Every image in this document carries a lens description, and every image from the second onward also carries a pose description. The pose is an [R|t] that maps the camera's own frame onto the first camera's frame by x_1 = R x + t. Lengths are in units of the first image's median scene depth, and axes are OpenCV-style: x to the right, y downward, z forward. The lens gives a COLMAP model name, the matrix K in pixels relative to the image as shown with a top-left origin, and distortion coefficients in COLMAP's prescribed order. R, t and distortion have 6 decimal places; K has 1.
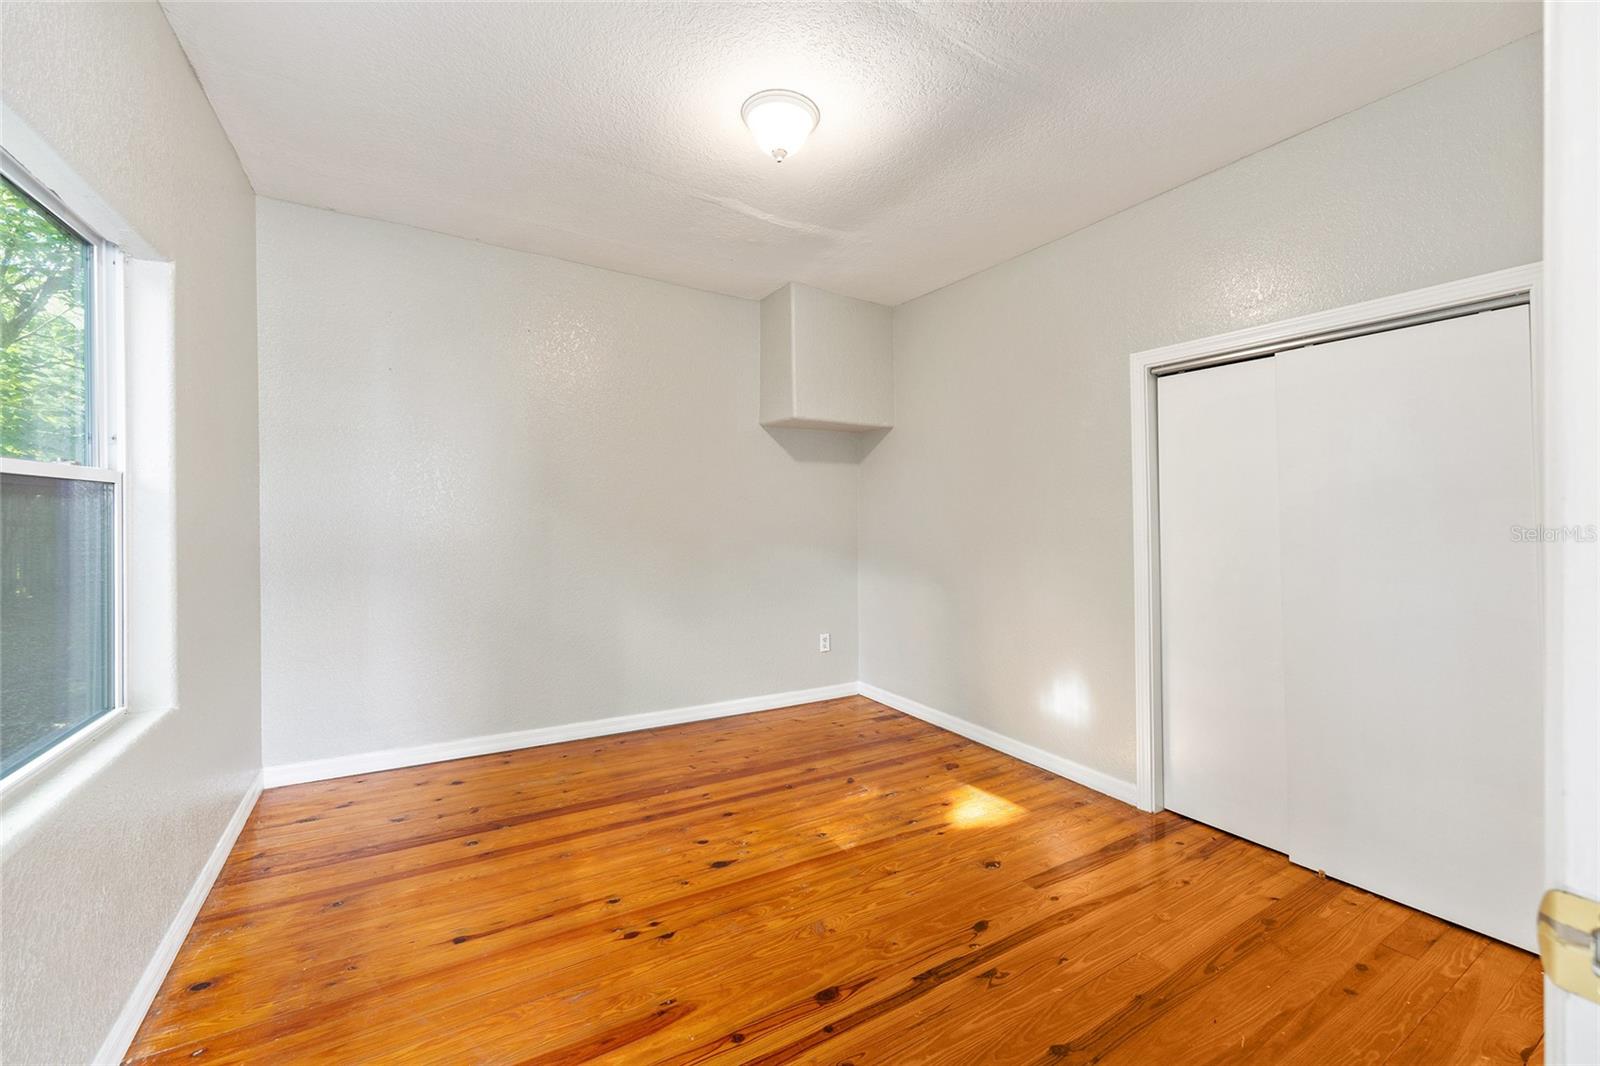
lens RADIAL K [[646.6, 0, 801.3], [0, 646.6, 517.7], [0, 0, 1]] dist [0.002236, 0.000461]
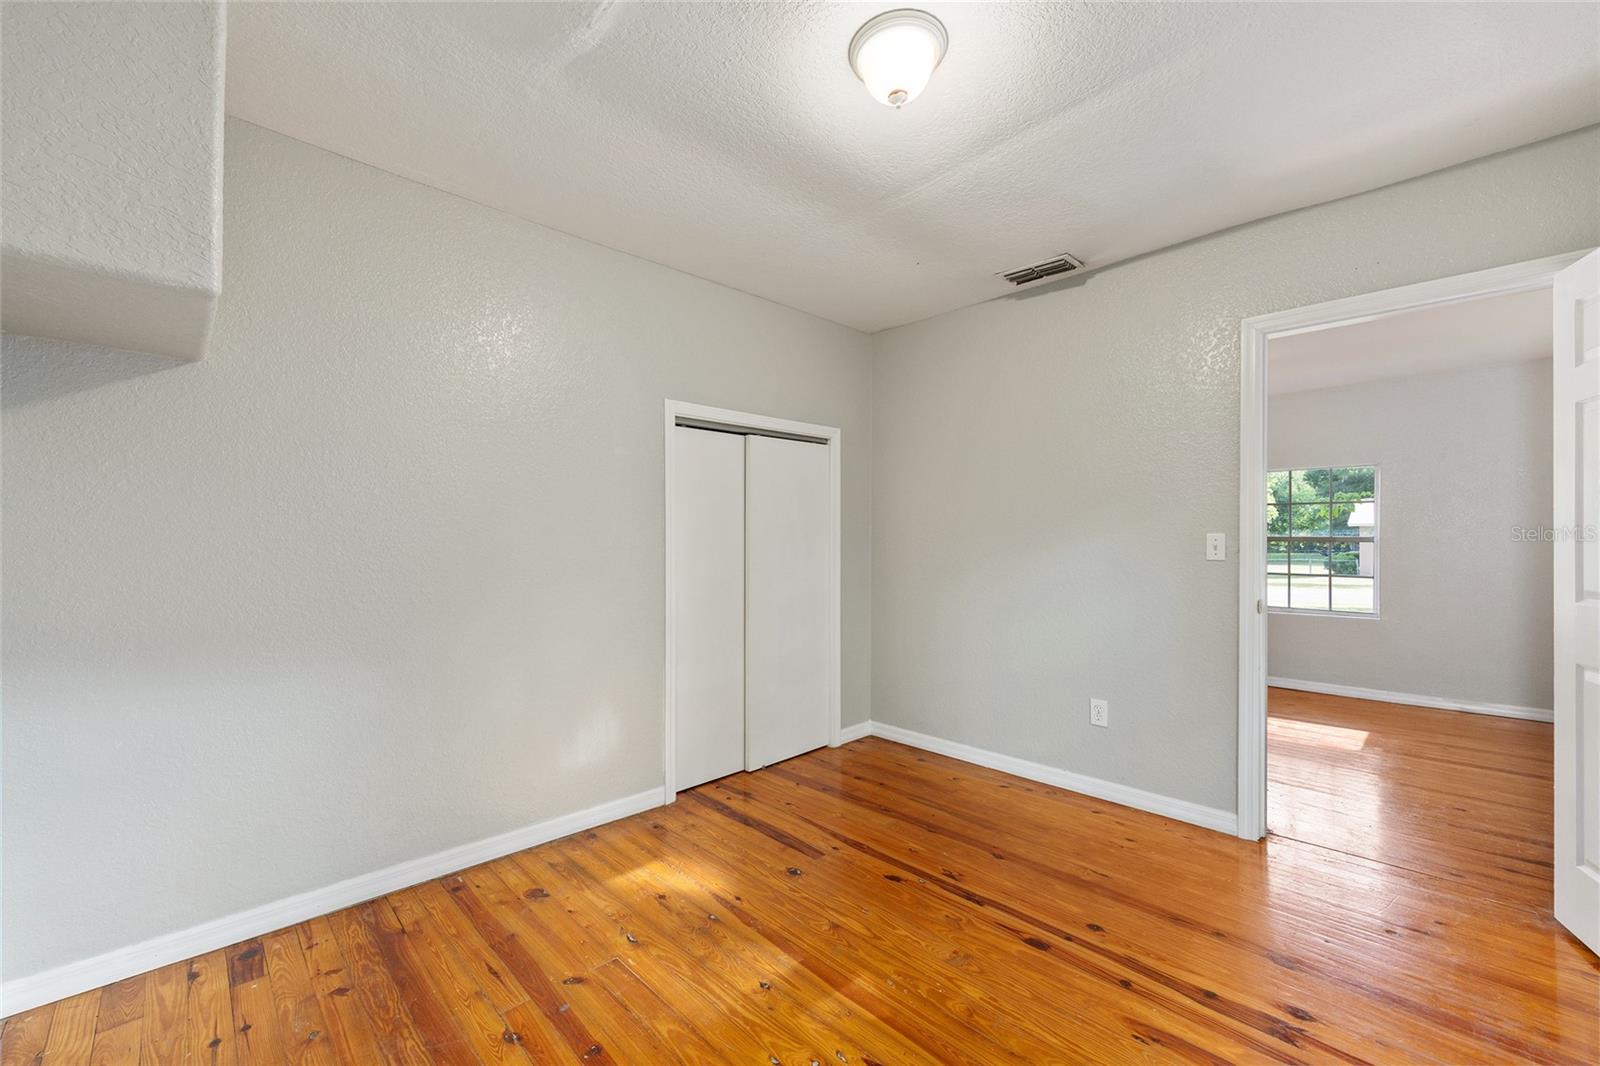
lens RADIAL K [[646.6, 0, 801.8], [0, 646.6, 540.3], [0, 0, 1]] dist [0.002236, 0.000461]
pose [[-0.220748, 0.000324, 0.975331, -0.632312], [0.004829, 0.999988, 0.000761, -0.008936], [-0.975319, 0.004878, -0.220747, 1.030101]]
